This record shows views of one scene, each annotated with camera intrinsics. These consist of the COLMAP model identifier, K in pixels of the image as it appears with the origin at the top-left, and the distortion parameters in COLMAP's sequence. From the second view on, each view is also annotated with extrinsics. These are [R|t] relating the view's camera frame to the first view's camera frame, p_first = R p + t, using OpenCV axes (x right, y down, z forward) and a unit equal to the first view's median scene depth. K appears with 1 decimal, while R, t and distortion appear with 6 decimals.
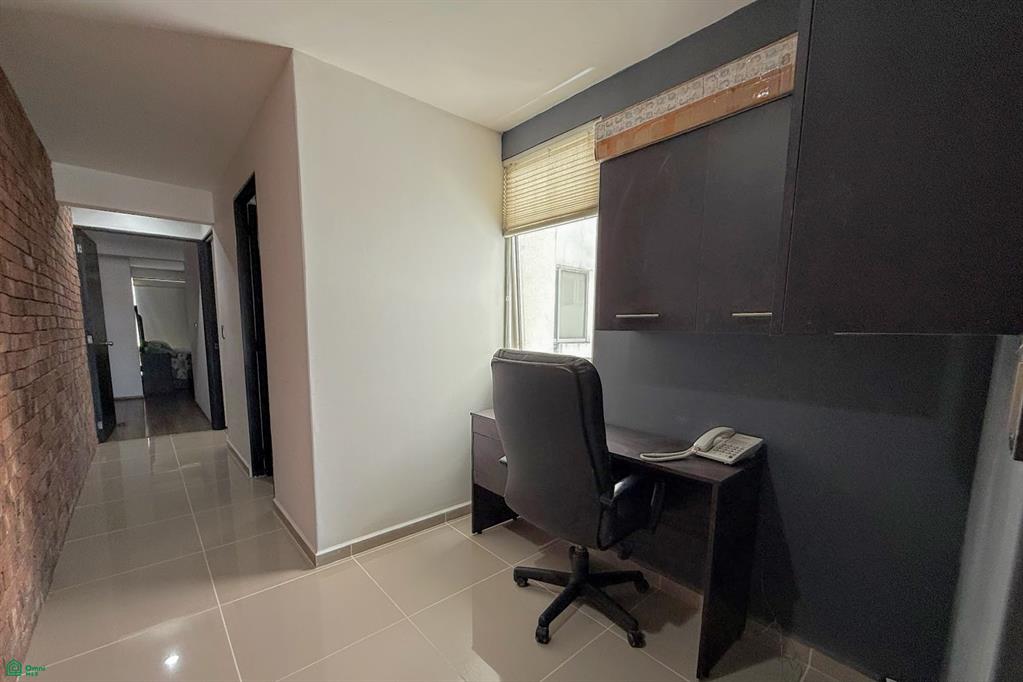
lens RADIAL K [[418.6, 0, 504.5], [0, 418.6, 383.9], [0, 0, 1]] dist [0.000168, 0.000024]
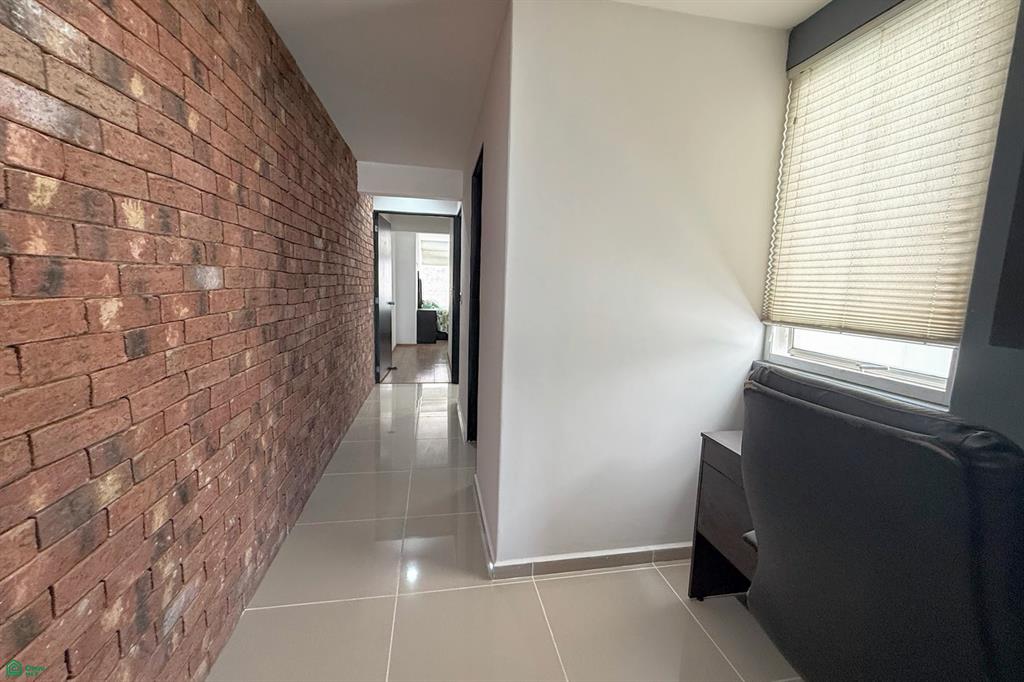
lens RADIAL K [[416.5, 0, 512.0], [0, 416.5, 341.0], [0, 0, 1]] dist [0.000853, -0.000256]
pose [[0.863147, 0.083155, -0.498058, -0.018194], [-0.088282, 0.996007, 0.013297, -0.062745], [0.497175, 0.032492, 0.867042, 0.205873]]
